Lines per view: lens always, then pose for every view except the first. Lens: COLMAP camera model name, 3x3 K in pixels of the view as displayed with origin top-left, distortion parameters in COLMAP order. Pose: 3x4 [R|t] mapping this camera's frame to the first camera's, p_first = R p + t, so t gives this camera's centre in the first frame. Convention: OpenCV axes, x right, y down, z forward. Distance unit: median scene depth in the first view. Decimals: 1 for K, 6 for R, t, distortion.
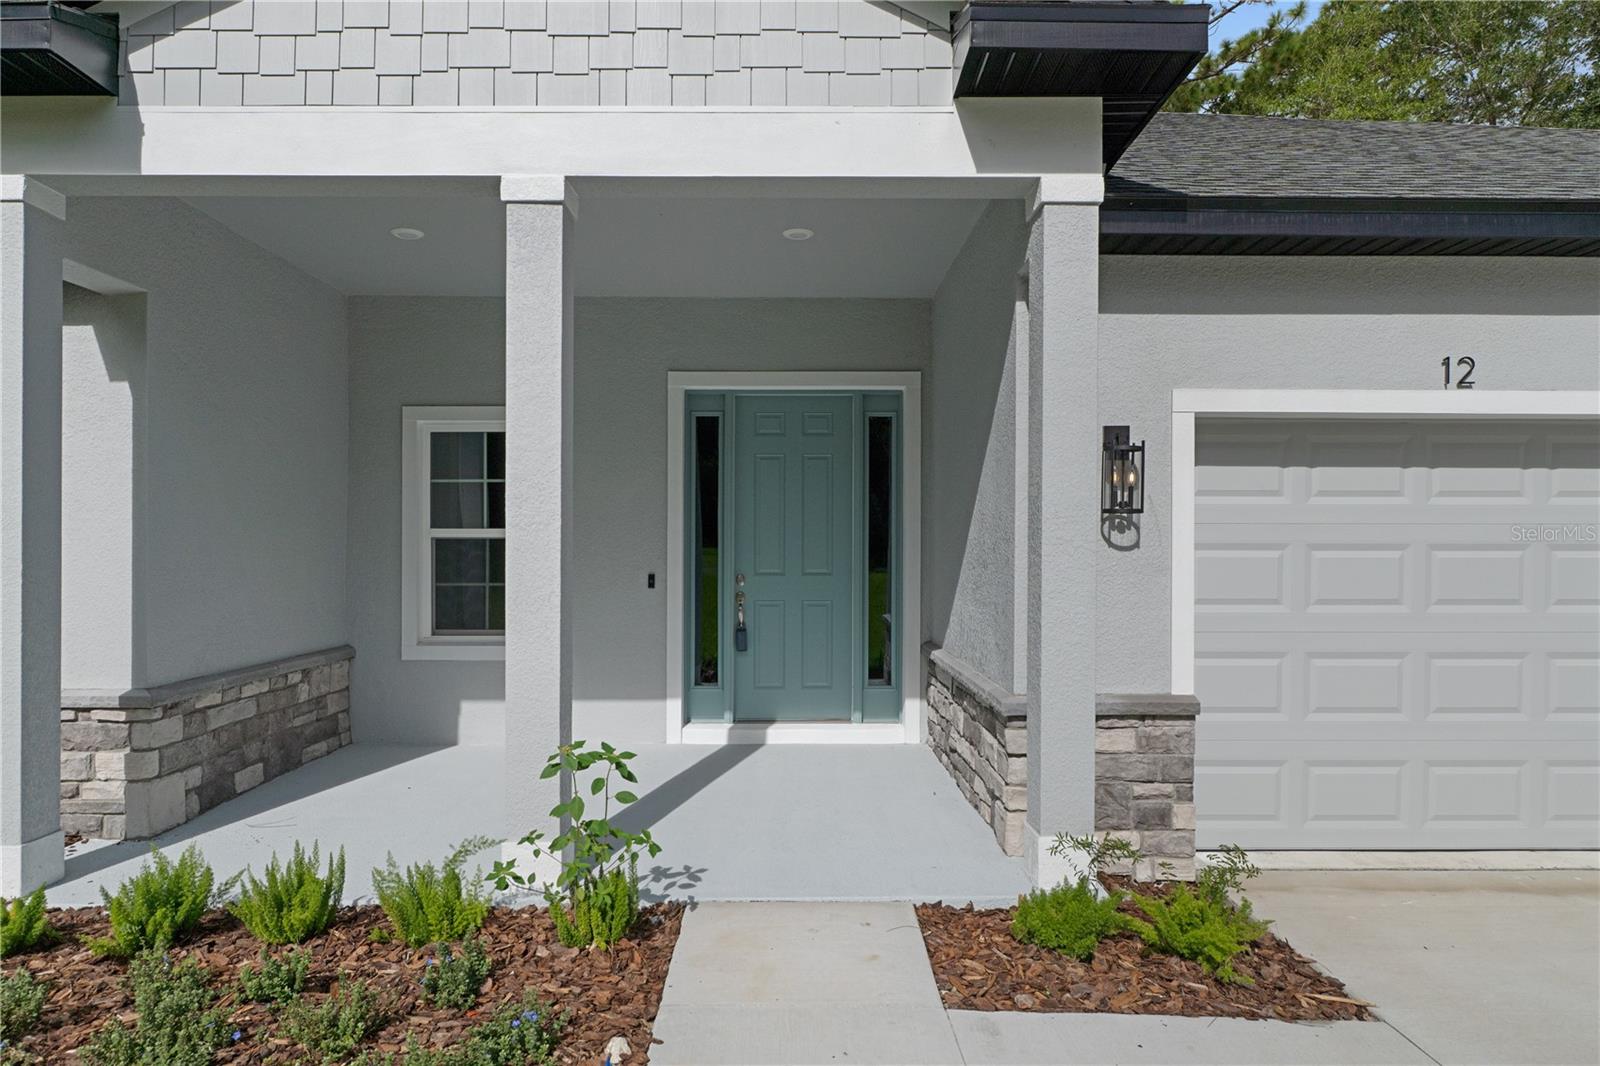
lens RADIAL K [[983.6, 0, 789.0], [0, 983.6, 547.0], [0, 0, 1]] dist [-0.001336, 0.000256]
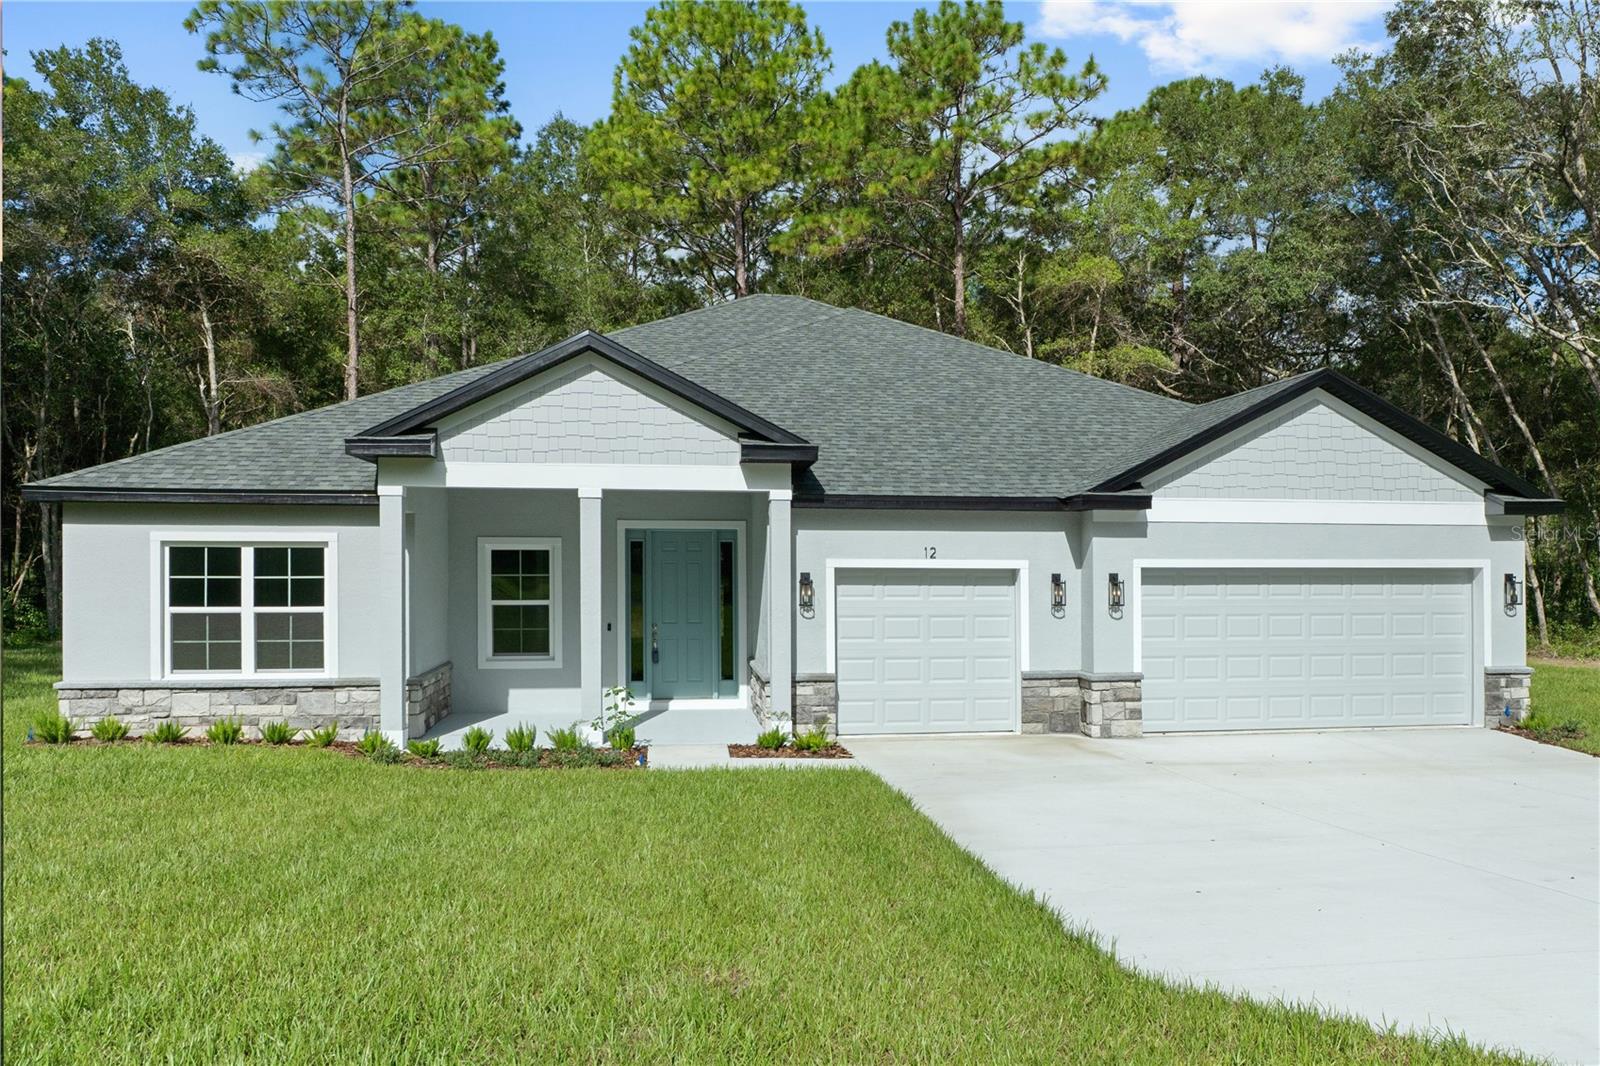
lens RADIAL K [[1167.6, 0, 801.6], [0, 1167.6, 602.9], [0, 0, 1]] dist [-0.001212, 0.000903]
pose [[0.993637, -0.003786, 0.112565, -0.021307], [-0.000146, 0.999391, 0.034904, -0.097491], [-0.112629, -0.034698, 0.993031, -1.386865]]
